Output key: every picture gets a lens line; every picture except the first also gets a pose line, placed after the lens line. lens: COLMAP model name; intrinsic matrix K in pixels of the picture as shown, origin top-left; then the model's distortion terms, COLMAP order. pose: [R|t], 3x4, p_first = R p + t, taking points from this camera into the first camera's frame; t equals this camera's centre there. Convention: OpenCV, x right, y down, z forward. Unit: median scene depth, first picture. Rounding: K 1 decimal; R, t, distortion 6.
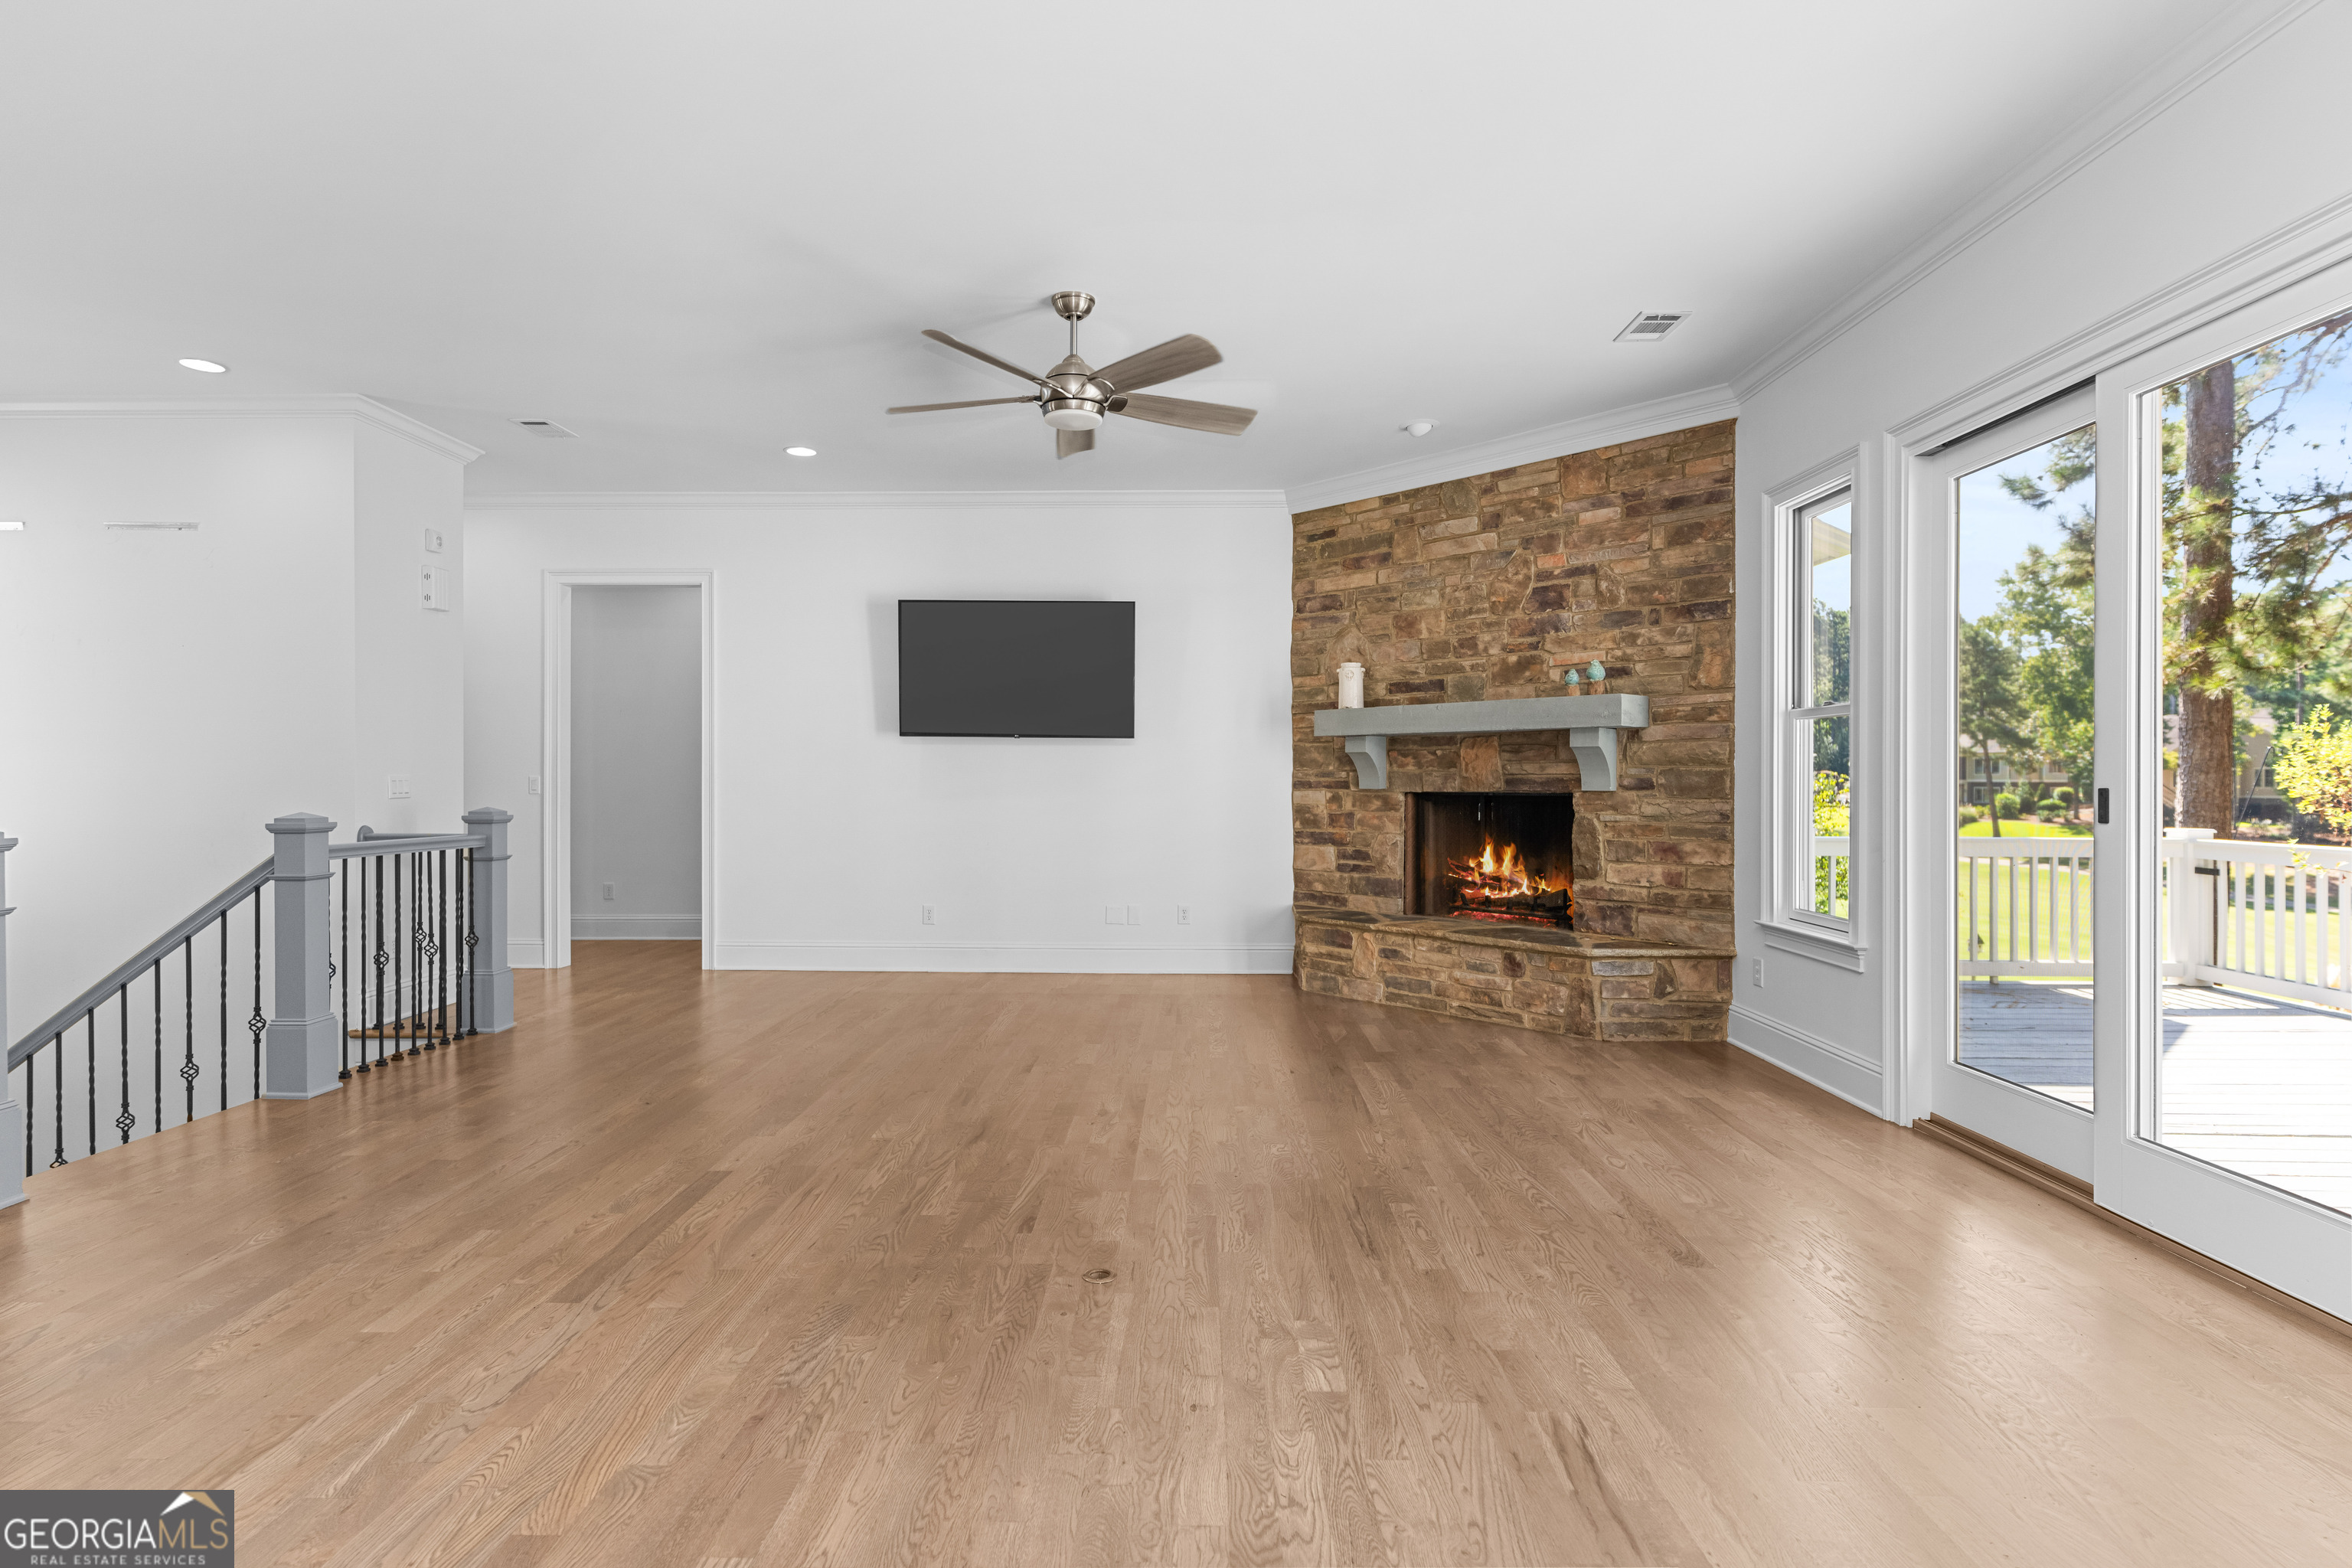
lens RADIAL K [[1158.7, 0, 1176.8], [0, 1158.7, 783.7], [0, 0, 1]] dist [0.005797, -0.001705]
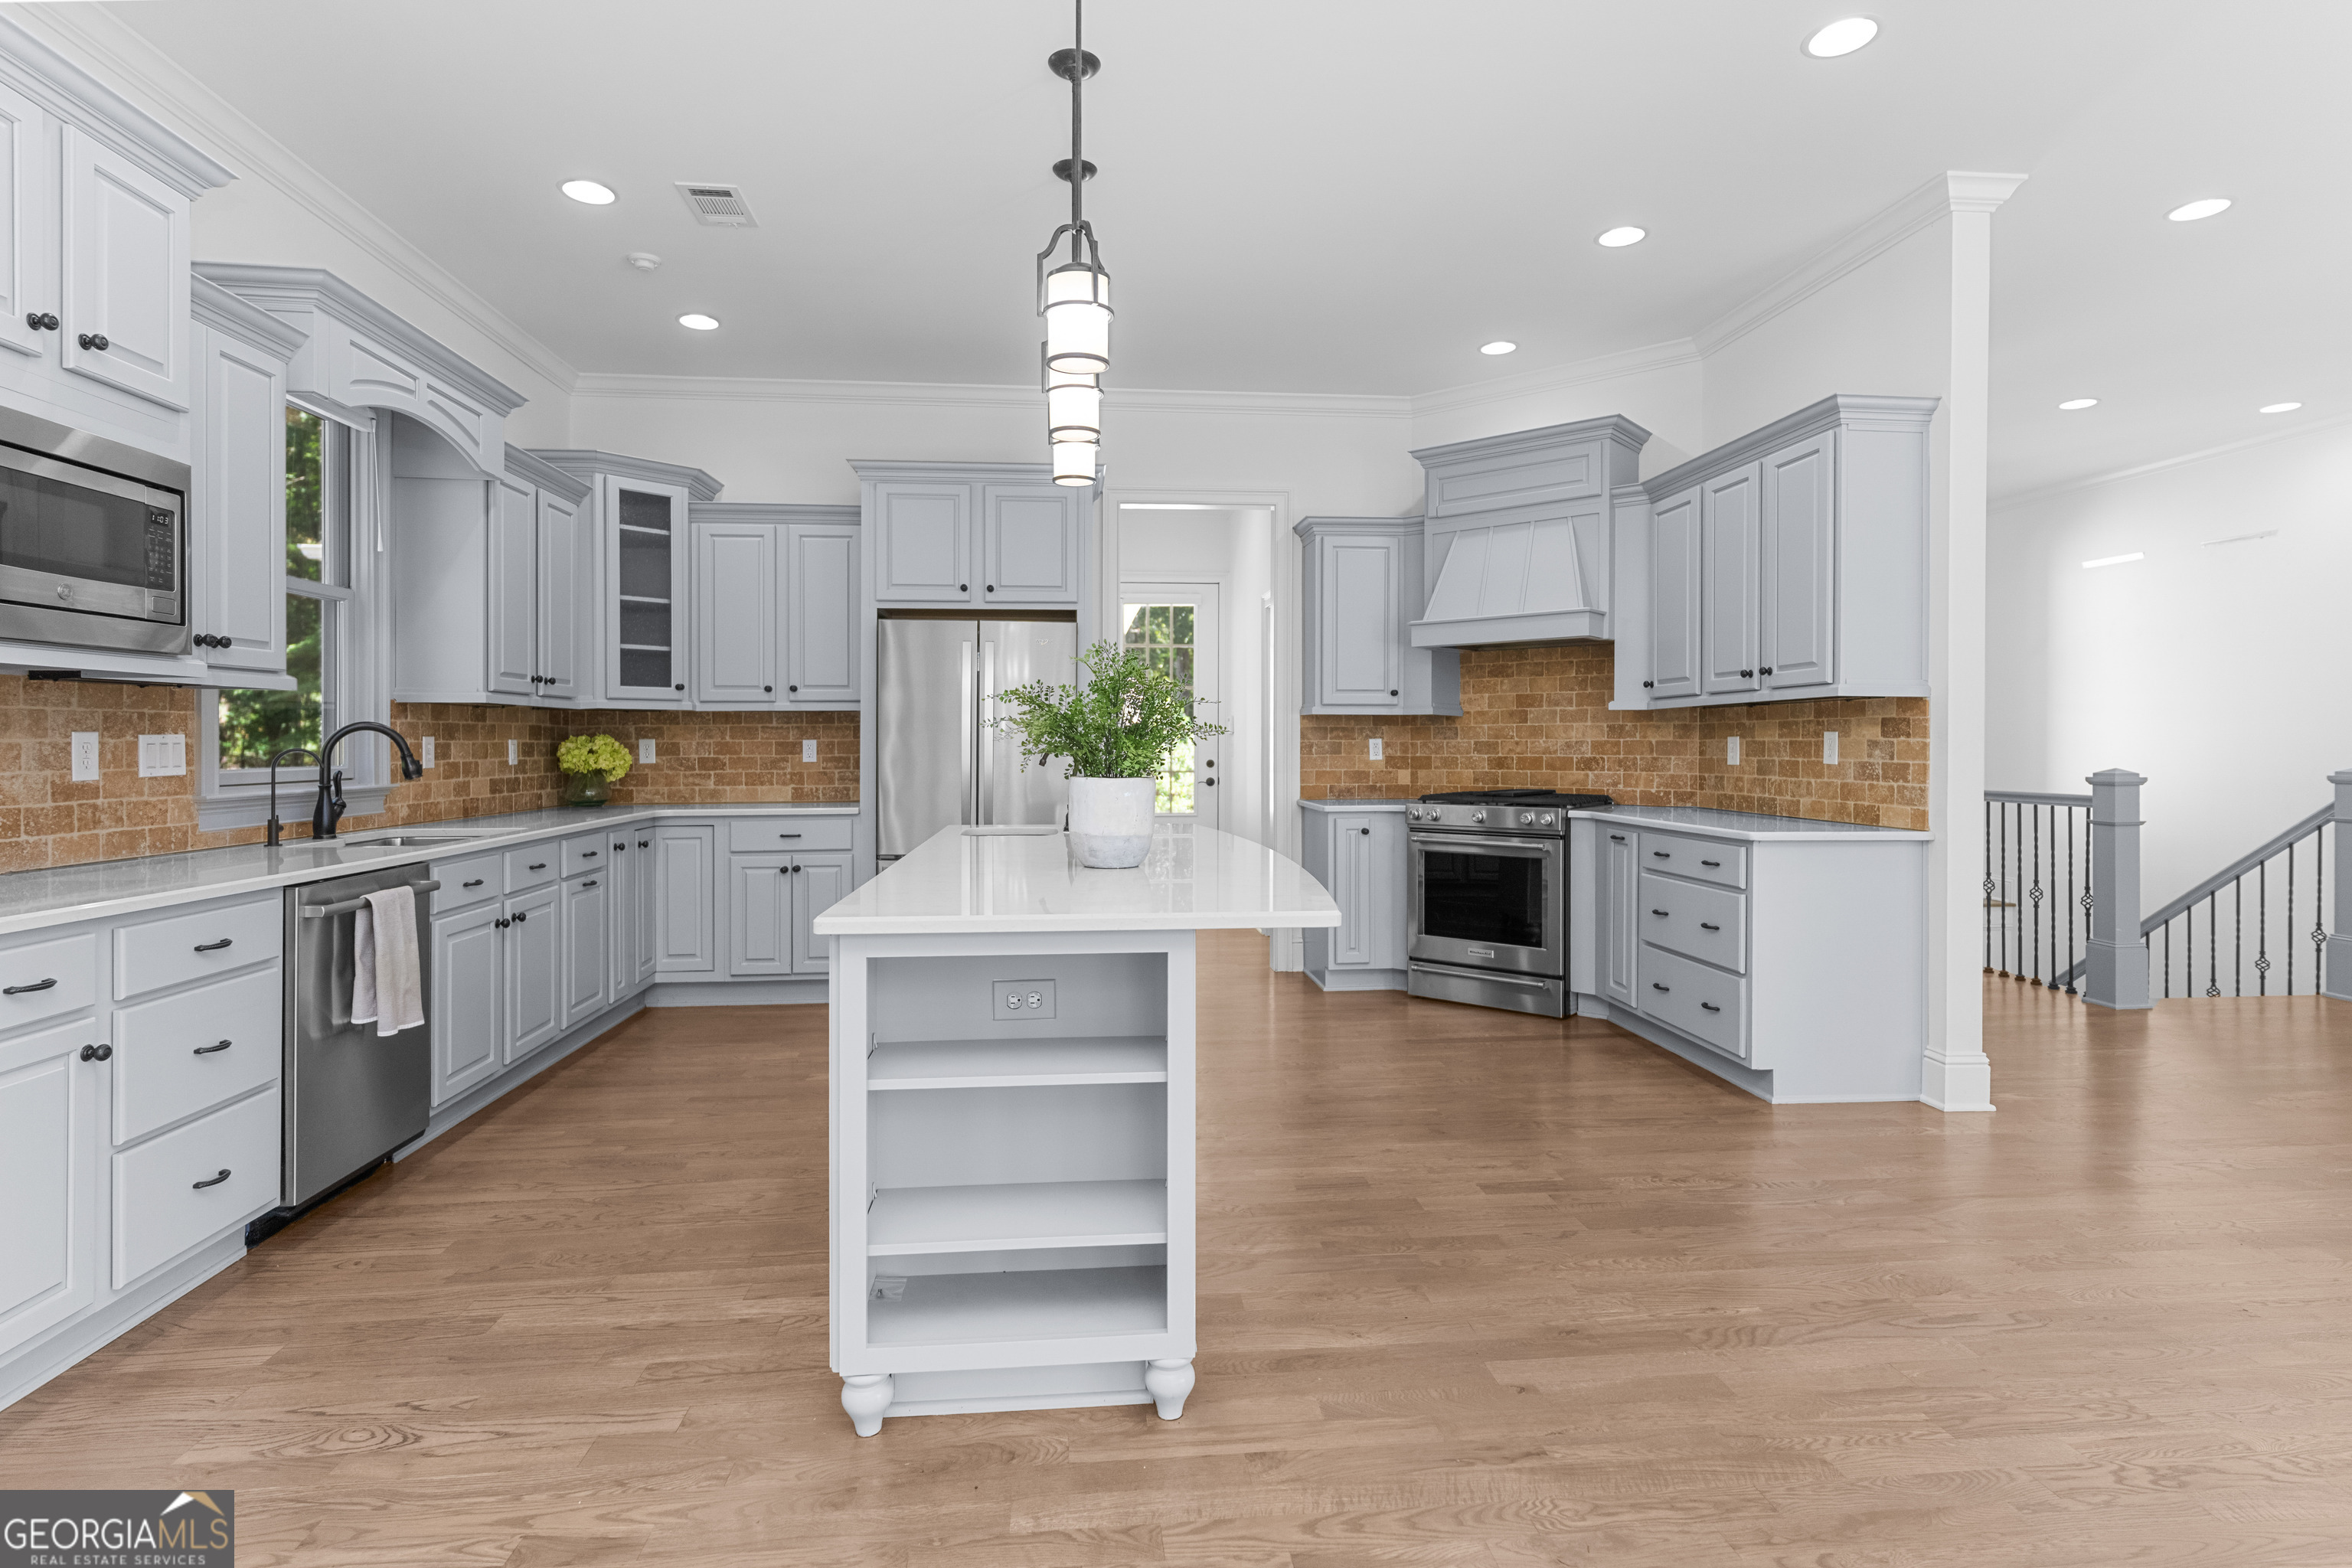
lens RADIAL K [[1158.7, 0, 1180.7], [0, 1158.7, 760.0], [0, 0, 1]] dist [0.005797, -0.001705]
pose [[0.116090, 0.013318, -0.993149, 0.255836], [-0.000962, 0.999911, 0.013296, 0.000839], [0.993238, -0.000589, 0.116092, -0.301291]]
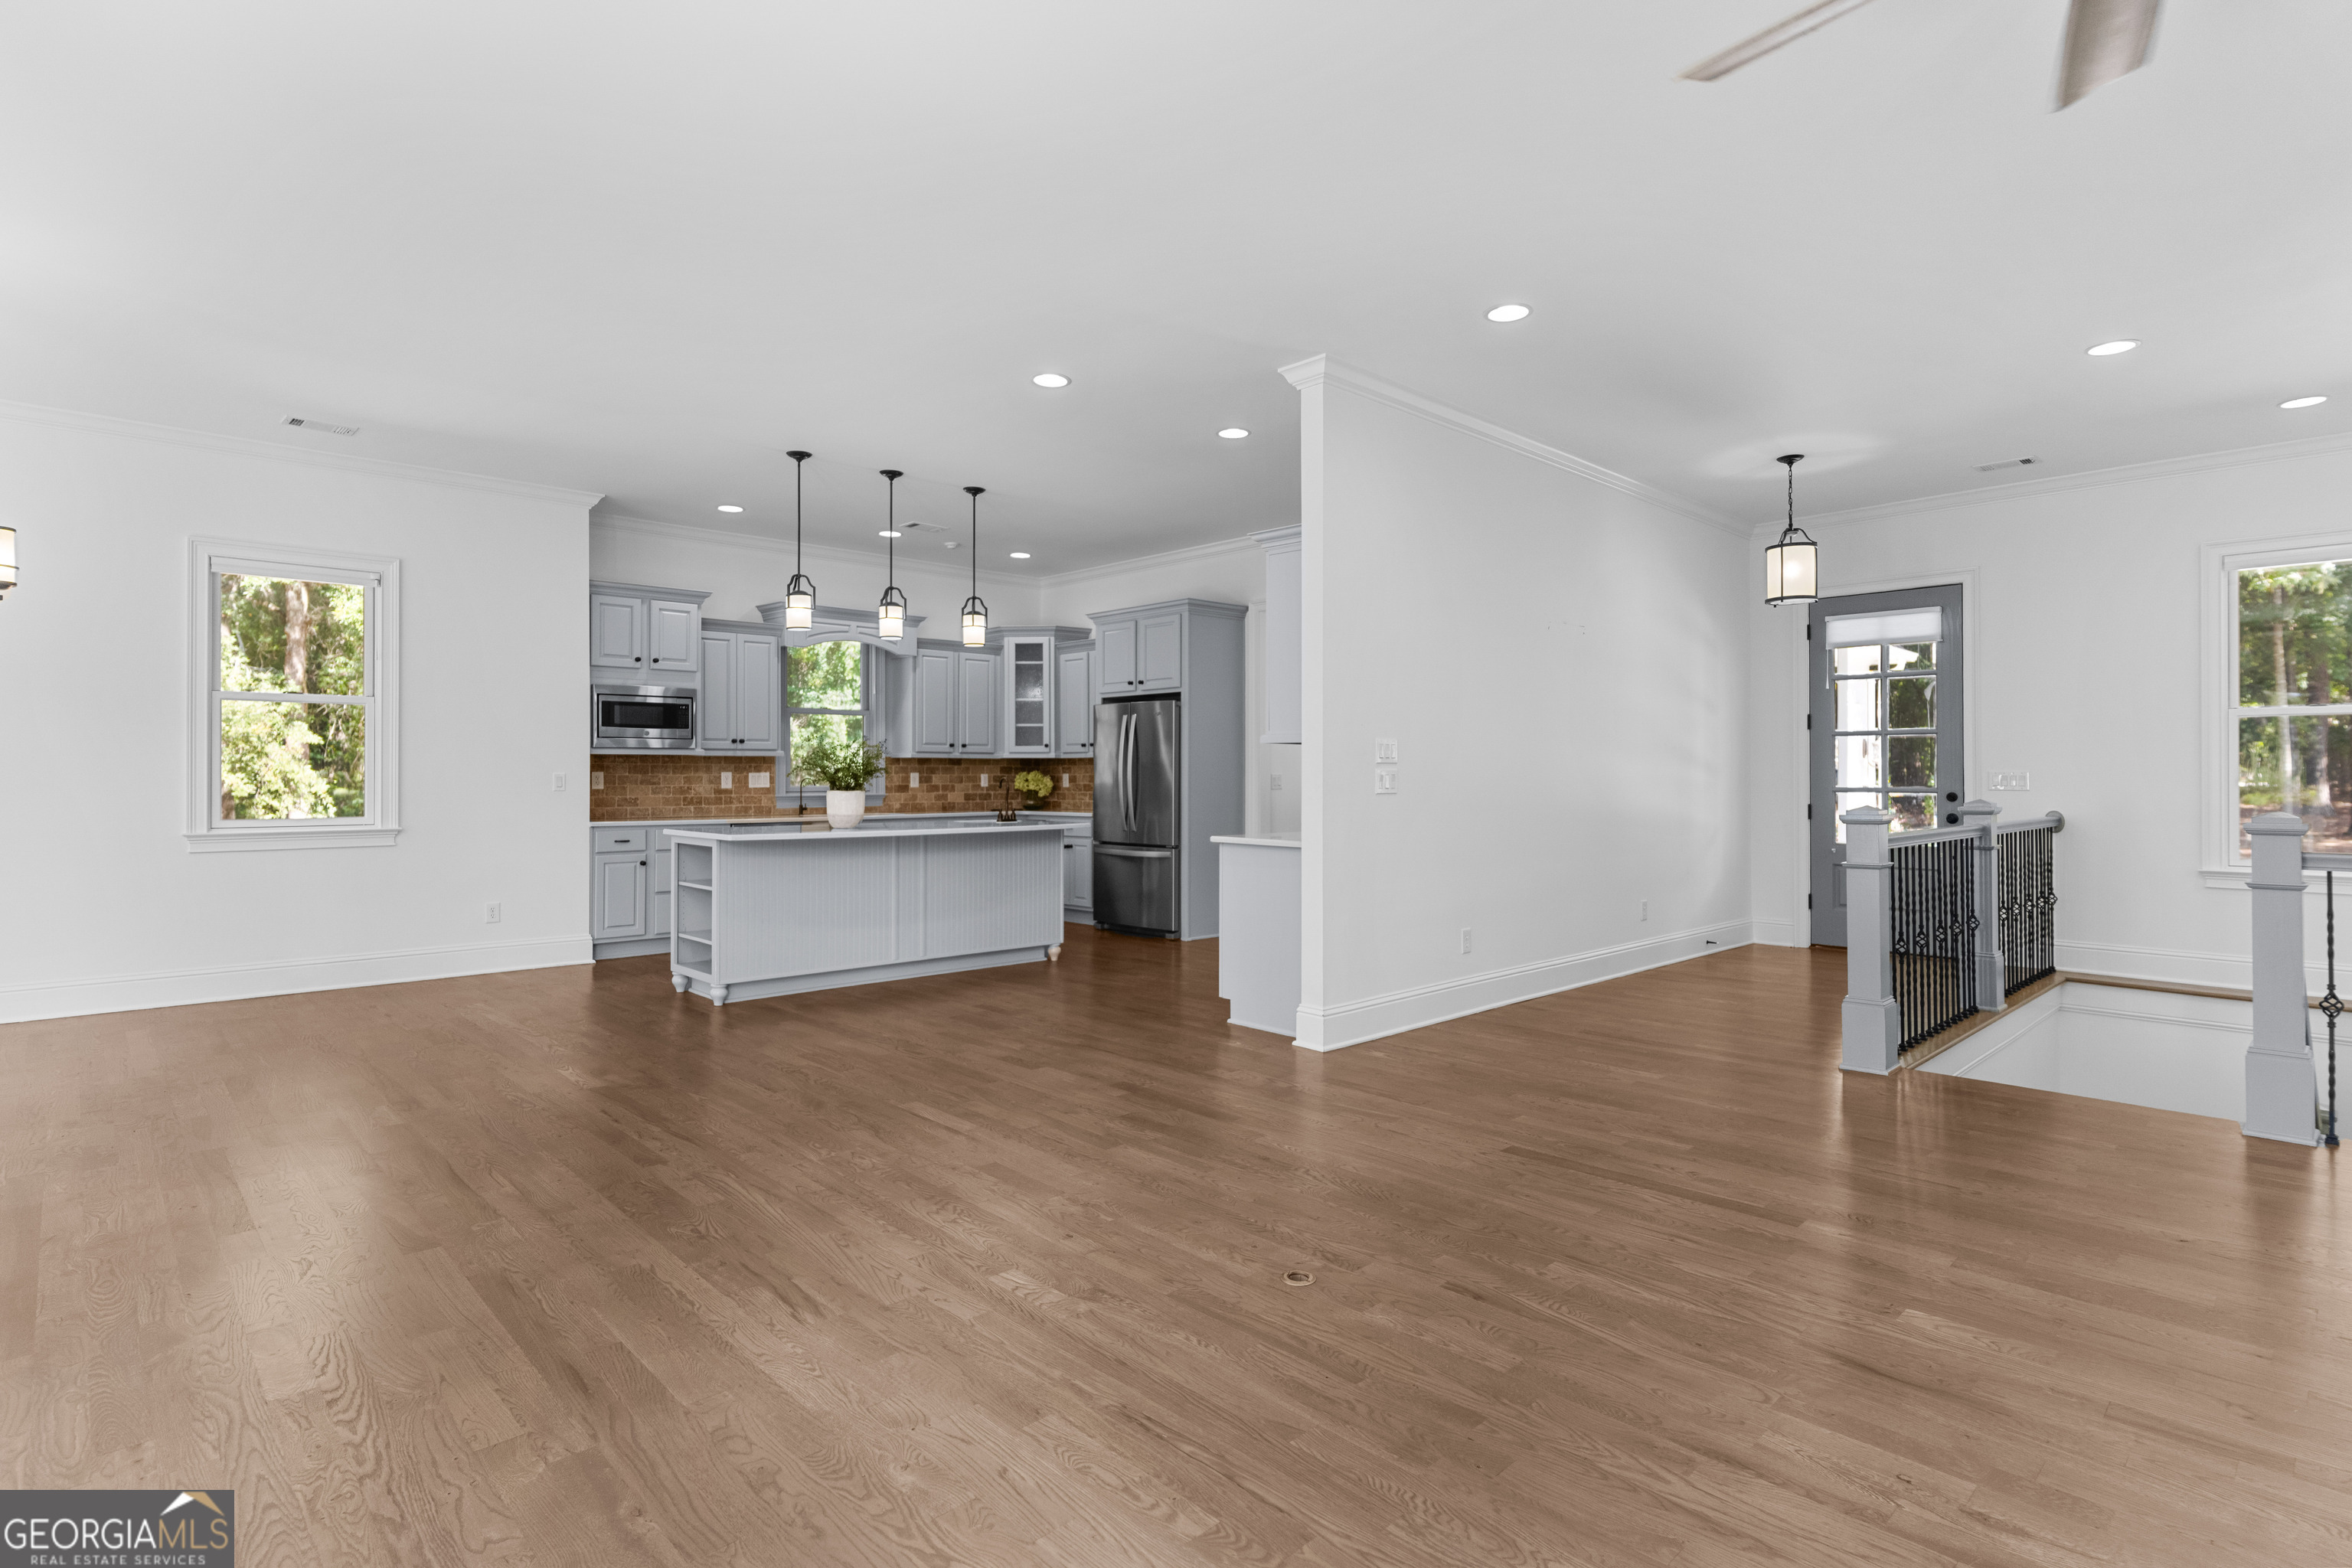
lens RADIAL K [[1158.7, 0, 1189.2], [0, 1158.7, 775.5], [0, 0, 1]] dist [0.005797, -0.001705]
pose [[-0.703790, -0.001870, -0.710406, 0.353597], [-0.002675, 0.999996, 0.000018, -0.001322], [0.710403, 0.001914, -0.703792, 0.822347]]
